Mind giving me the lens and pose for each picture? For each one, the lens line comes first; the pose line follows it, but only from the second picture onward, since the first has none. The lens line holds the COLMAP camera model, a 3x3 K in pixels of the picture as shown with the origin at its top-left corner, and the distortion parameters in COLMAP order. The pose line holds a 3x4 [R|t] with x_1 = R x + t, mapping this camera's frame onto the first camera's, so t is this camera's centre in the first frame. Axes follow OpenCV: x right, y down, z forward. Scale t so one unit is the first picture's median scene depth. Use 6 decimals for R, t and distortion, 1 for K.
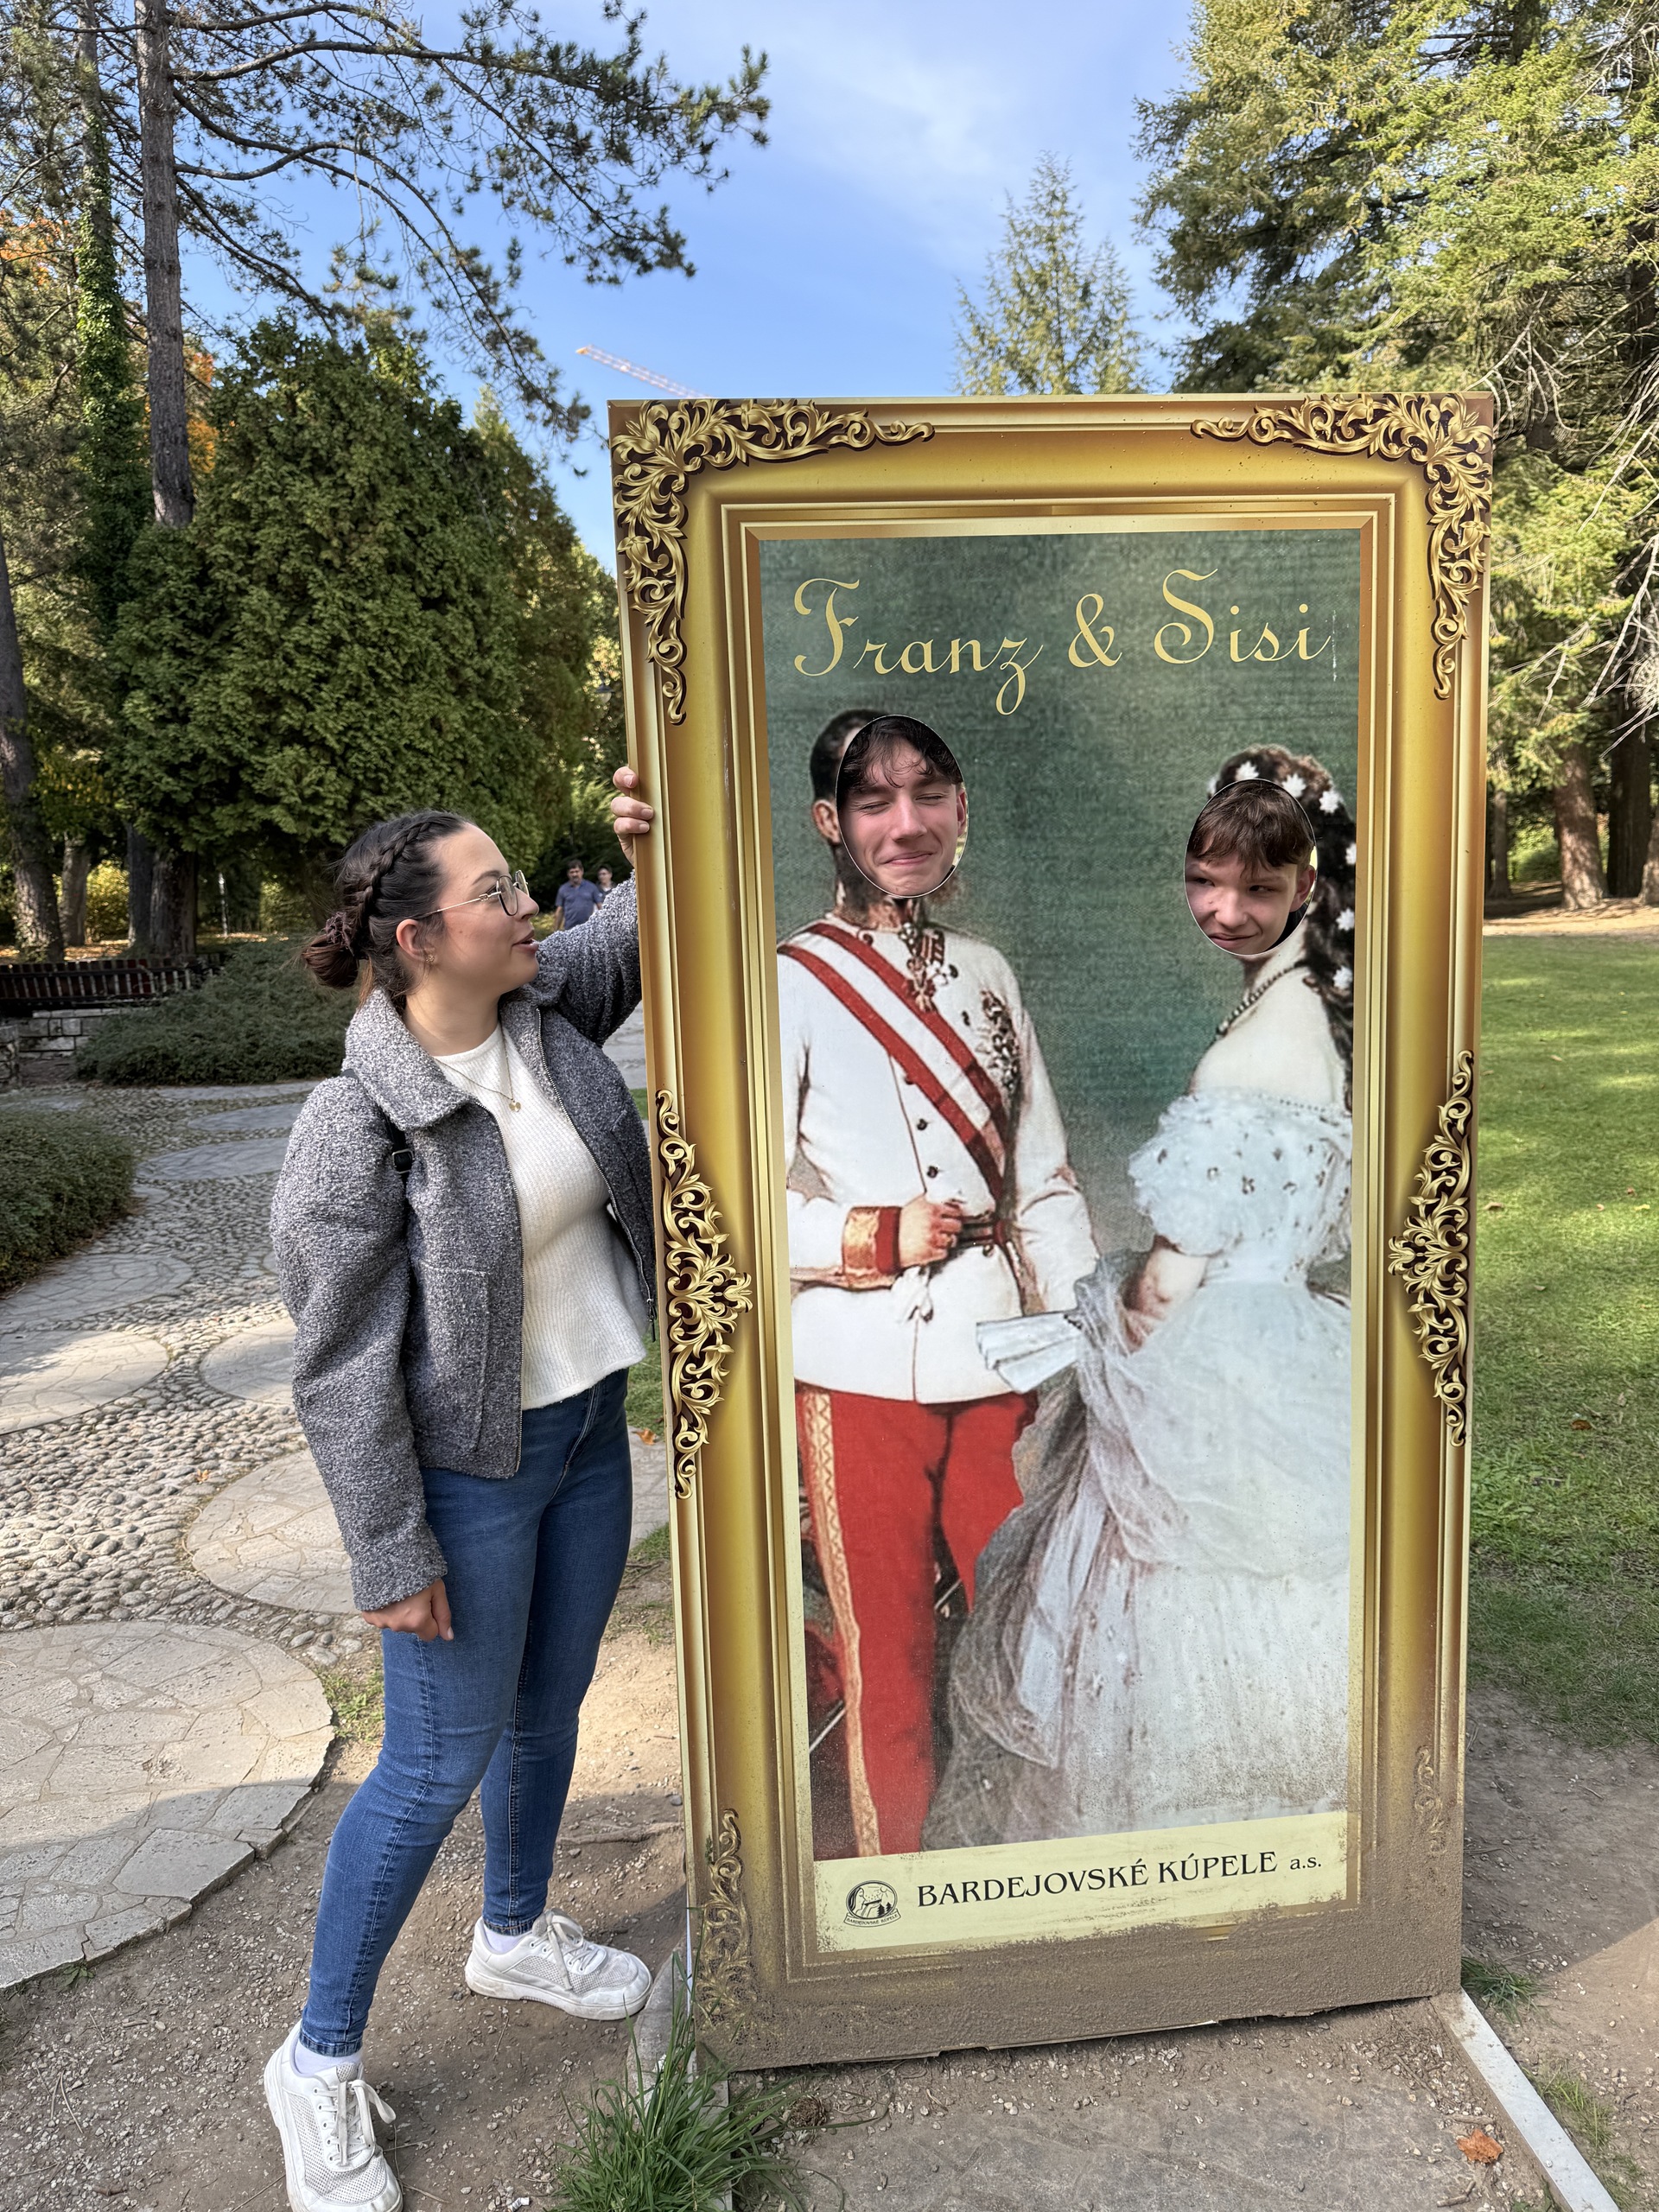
lens RADIAL K [[1533.1, 0, 825.1], [0, 1533.1, 1104.0], [0, 0, 1]] dist [0.031863, -0.053817]
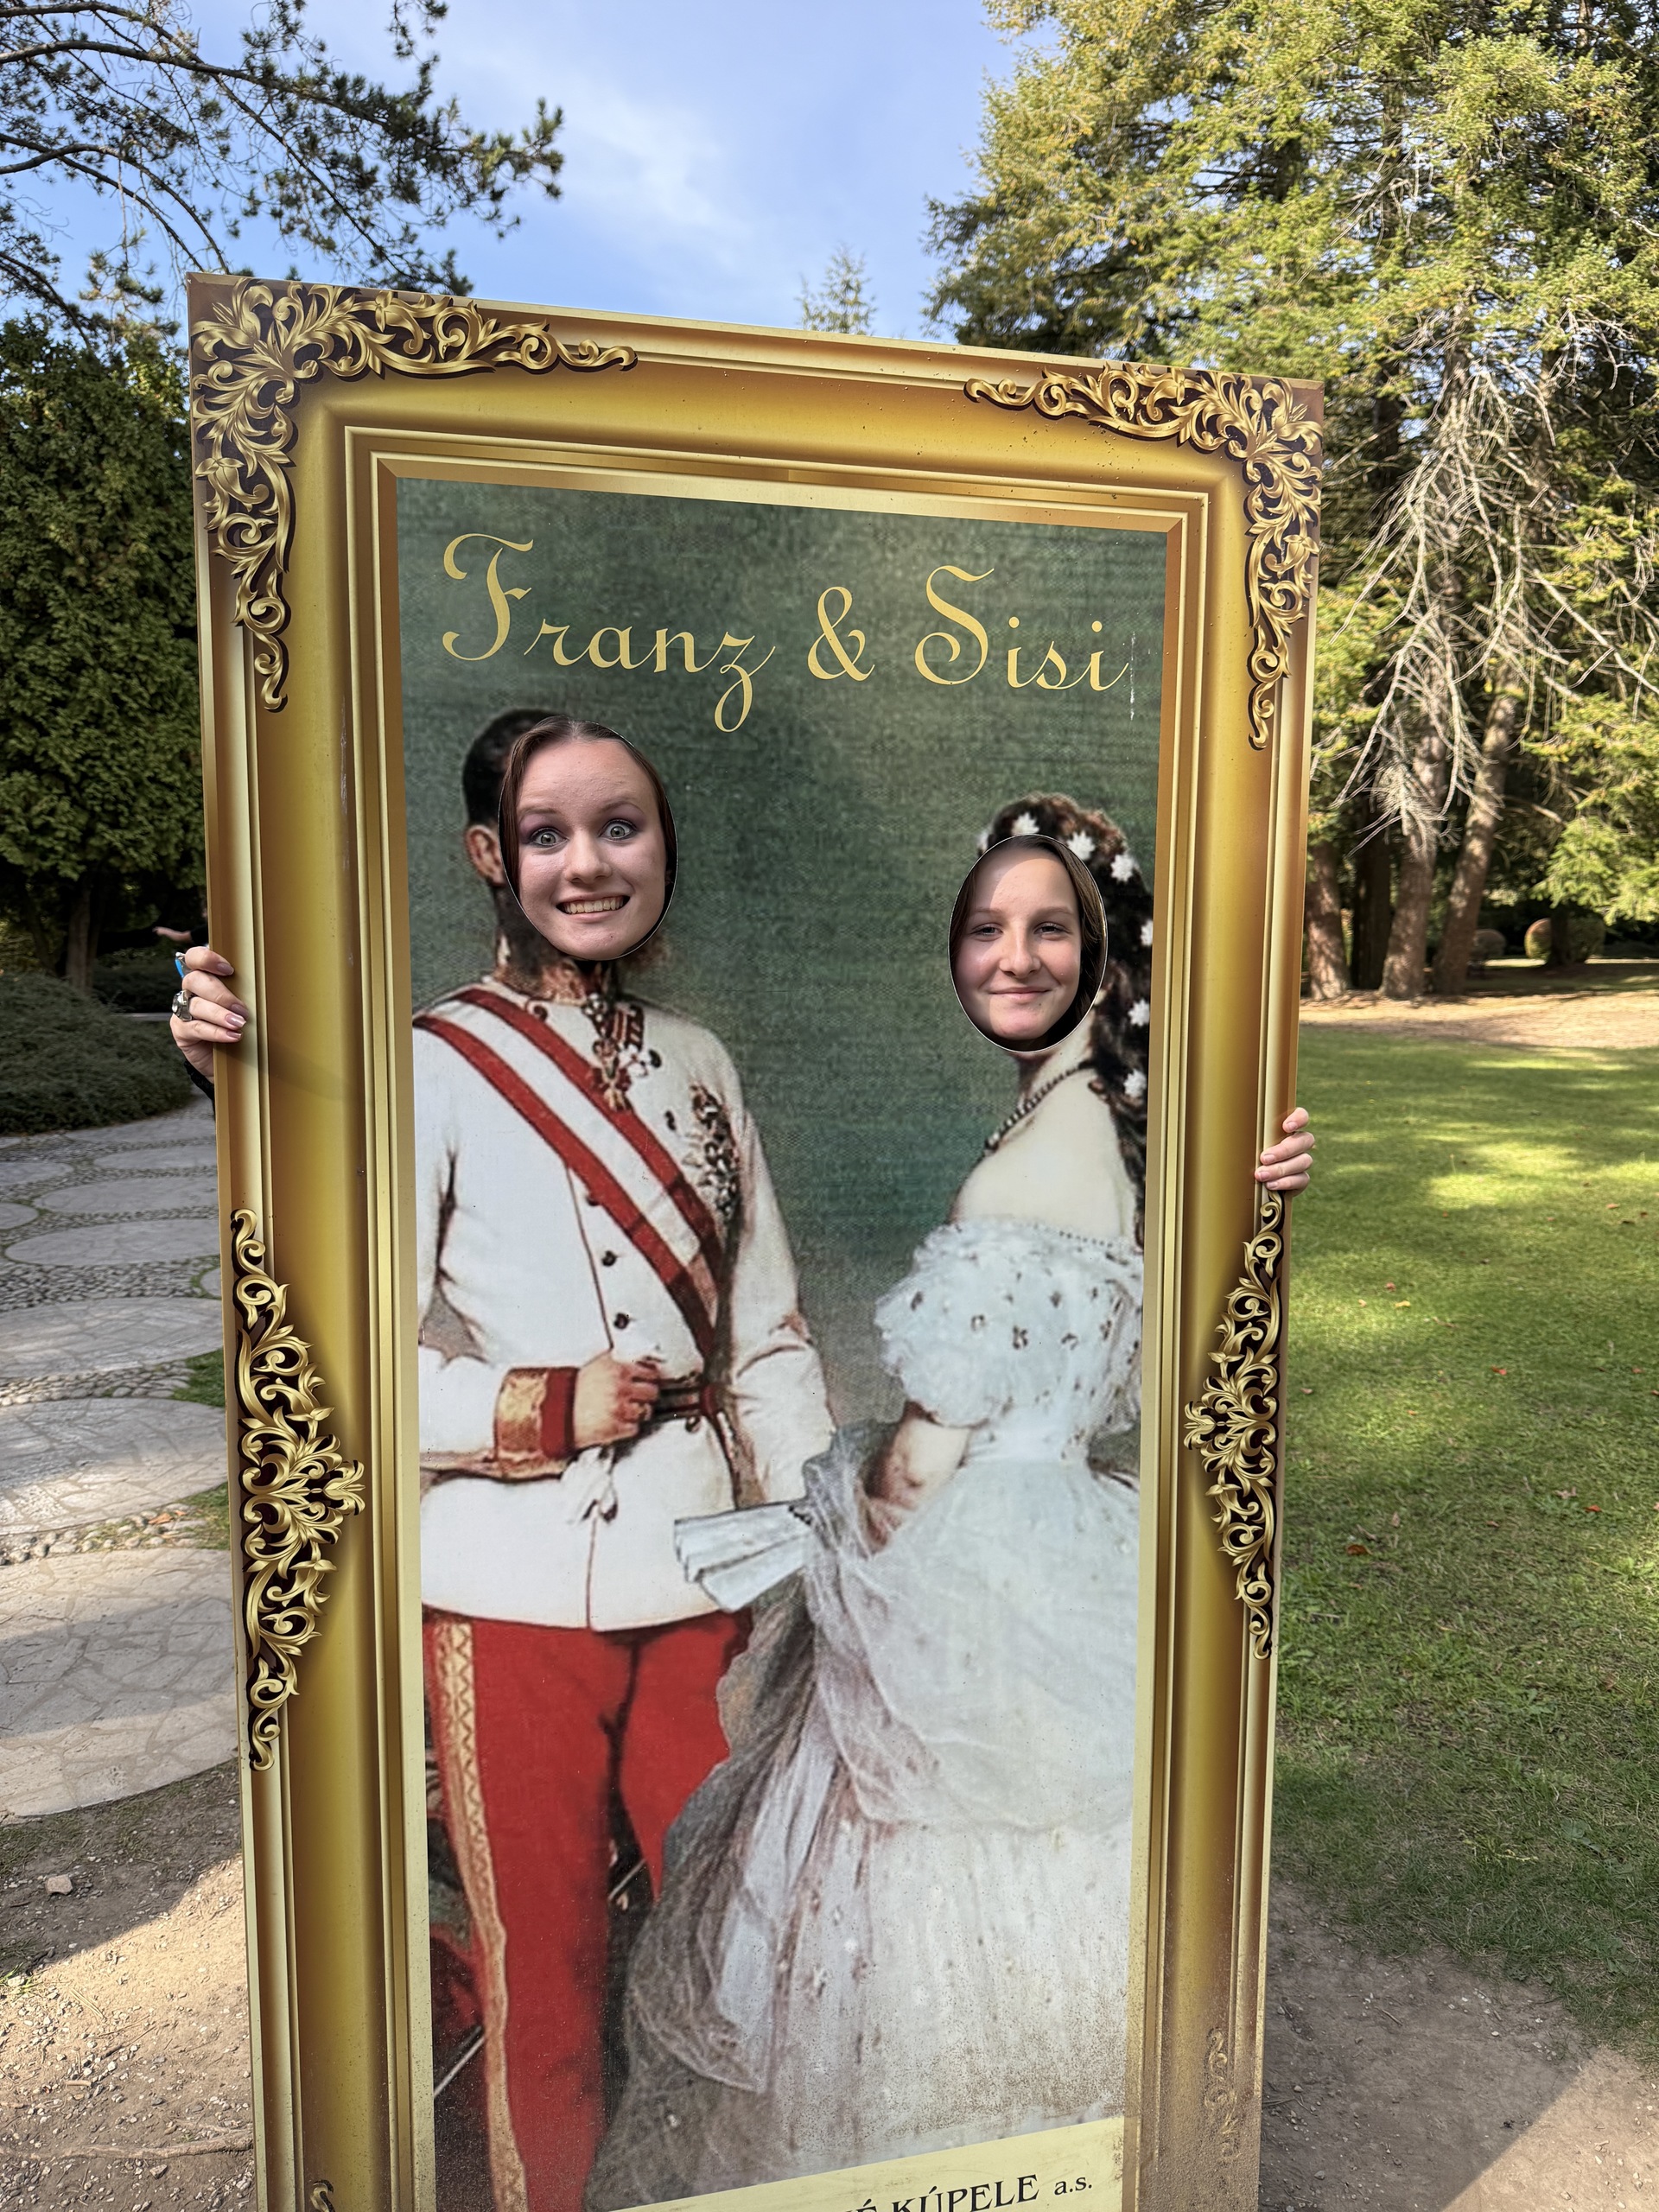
lens RADIAL K [[1533.1, 0, 825.1], [0, 1533.1, 1104.0], [0, 0, 1]] dist [0.031863, -0.053817]
pose [[0.989310, 0.027969, 0.143120, 0.056753], [-0.021937, 0.998810, -0.043554, -0.031720], [-0.144168, 0.039949, 0.988747, 0.215779]]
